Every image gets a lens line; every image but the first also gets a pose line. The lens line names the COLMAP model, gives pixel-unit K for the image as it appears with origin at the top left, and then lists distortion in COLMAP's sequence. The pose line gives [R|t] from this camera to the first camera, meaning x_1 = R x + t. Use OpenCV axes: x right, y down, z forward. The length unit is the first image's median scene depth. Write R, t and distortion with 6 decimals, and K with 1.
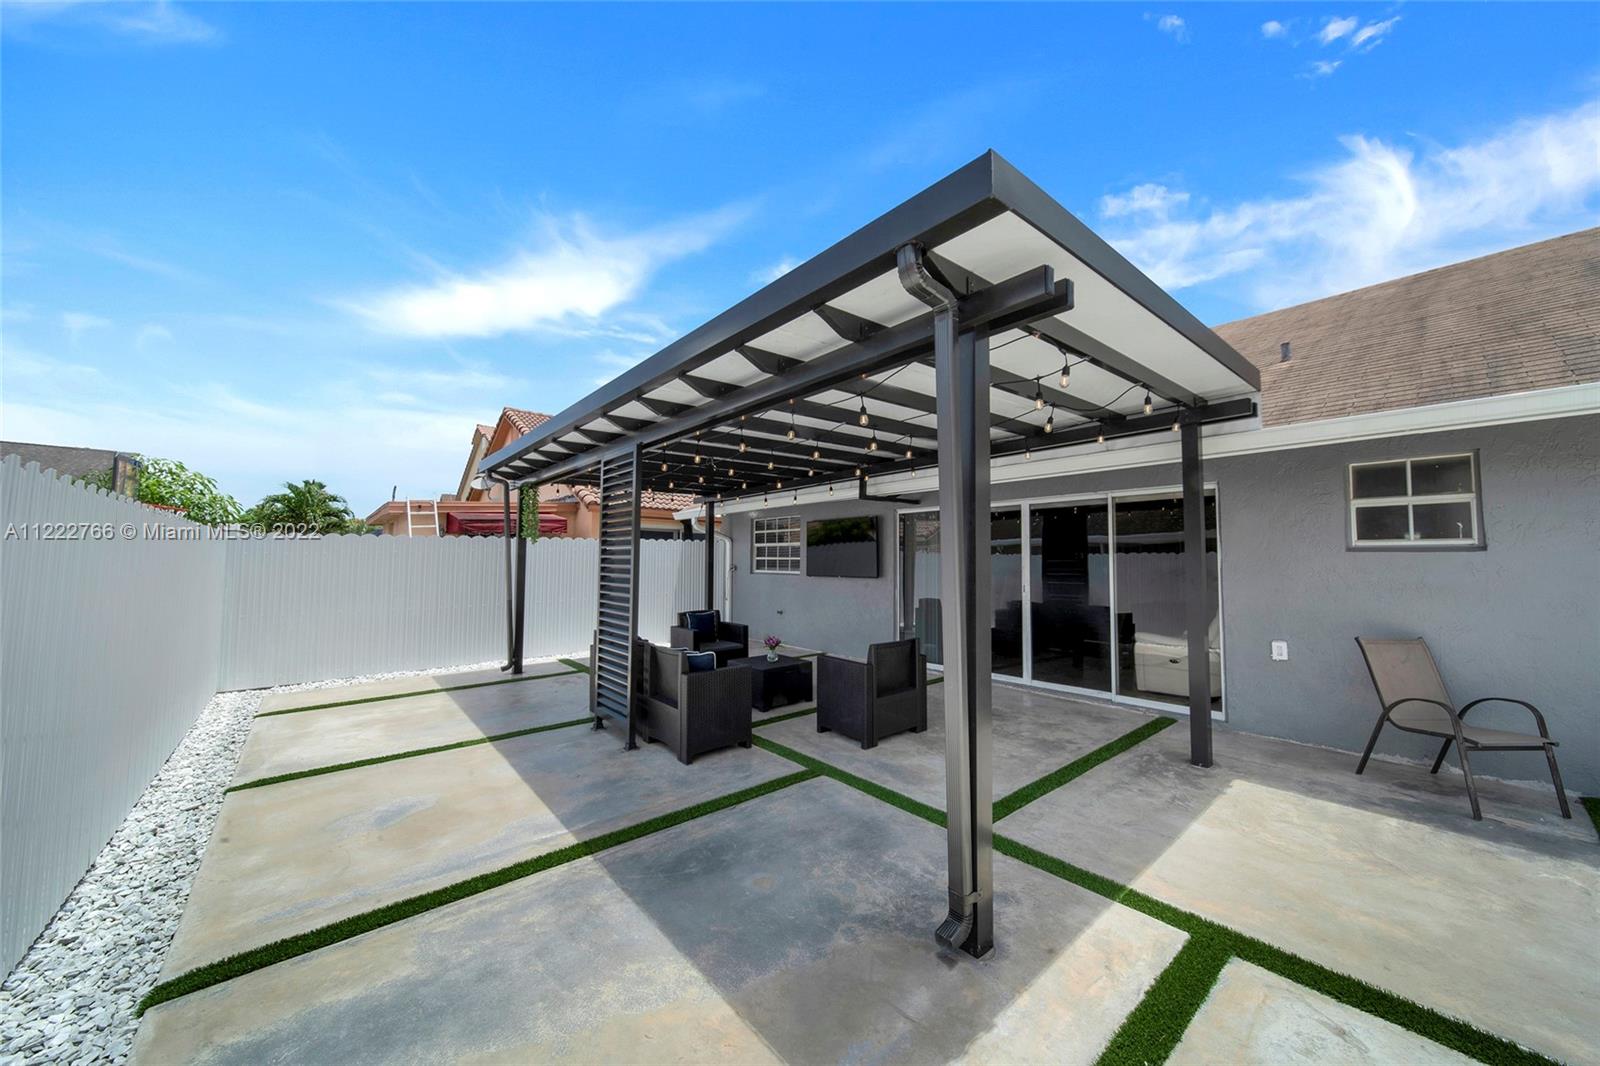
lens RADIAL K [[567.7, 0, 799.7], [0, 567.7, 533.8], [0, 0, 1]] dist [-0.003536, -0.000187]
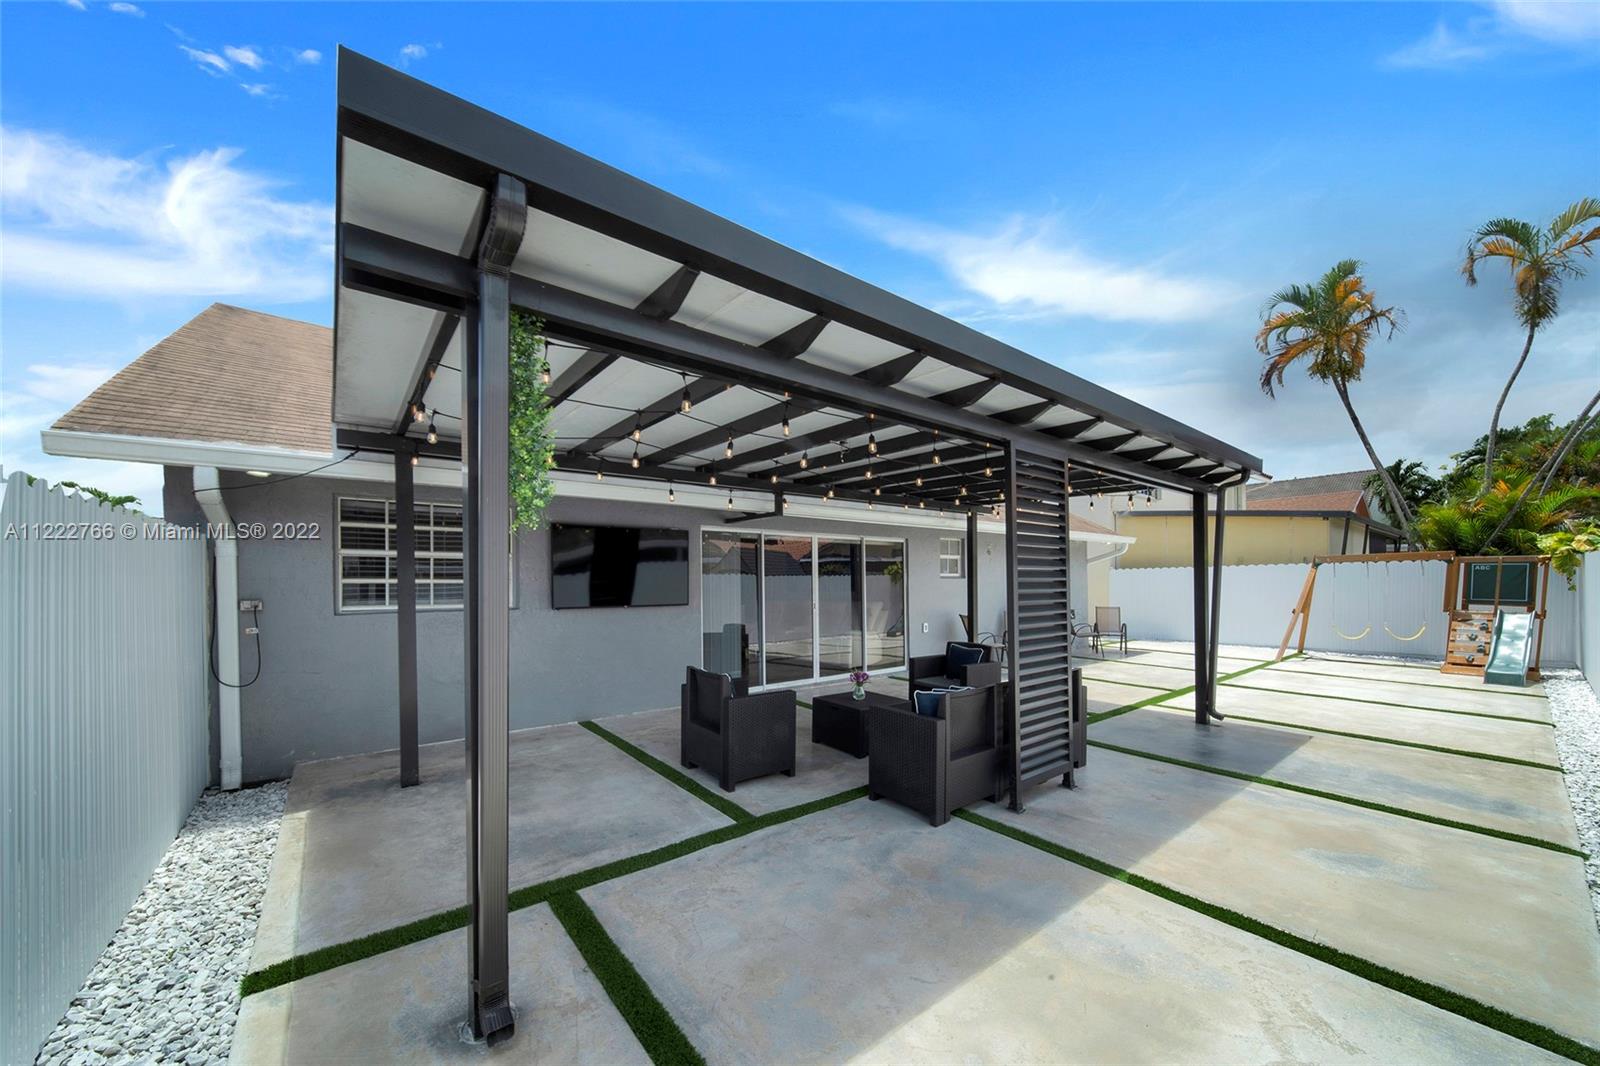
lens RADIAL K [[593.4, 0, 808.0], [0, 593.4, 581.5], [0, 0, 1]] dist [-0.000992, -0.000119]
pose [[0.017134, 0.000737, 0.999853, -1.599300], [-0.042687, 0.999088, -0.000005, 0.079814], [-0.998942, -0.042681, 0.017149, 1.784783]]
